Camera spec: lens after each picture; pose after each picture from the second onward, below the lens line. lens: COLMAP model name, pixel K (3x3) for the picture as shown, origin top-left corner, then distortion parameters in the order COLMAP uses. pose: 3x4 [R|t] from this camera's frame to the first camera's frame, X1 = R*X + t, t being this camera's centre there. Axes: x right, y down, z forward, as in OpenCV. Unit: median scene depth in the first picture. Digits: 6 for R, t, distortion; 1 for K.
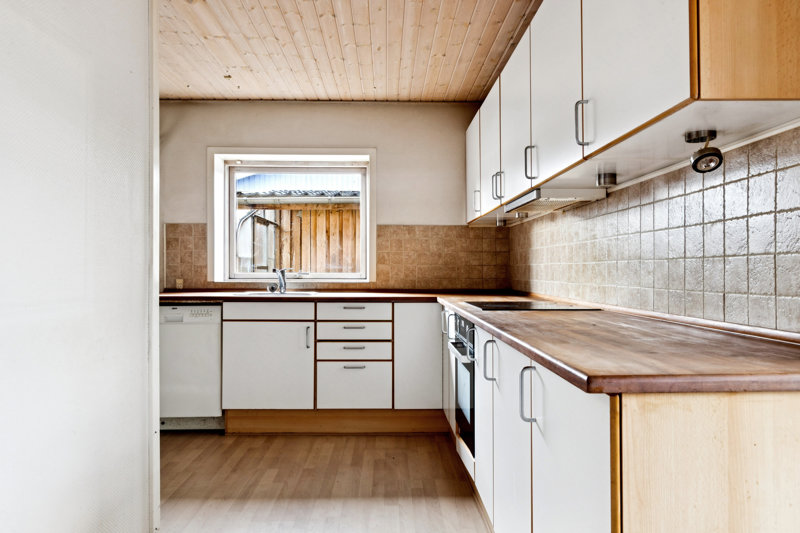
lens RADIAL K [[541.5, 0, 400.0], [0, 541.5, 266.5], [0, 0, 1]] dist [0.000329, -0.001613]
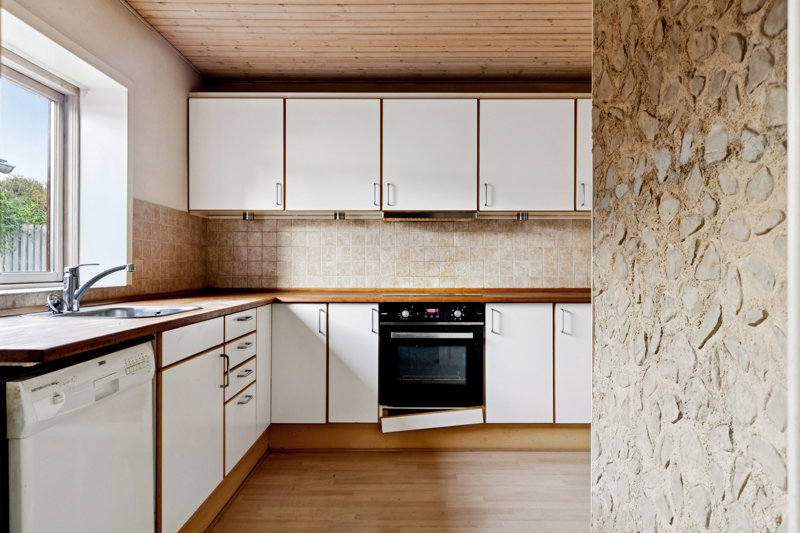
lens RADIAL K [[541.5, 0, 400.0], [0, 541.5, 266.5], [0, 0, 1]] dist [0.000329, -0.001613]
pose [[0.028935, 0.006963, 0.999557, -0.943720], [-0.008531, 0.999941, -0.006719, 0.010567], [-0.999545, -0.008333, 0.028993, 0.895730]]
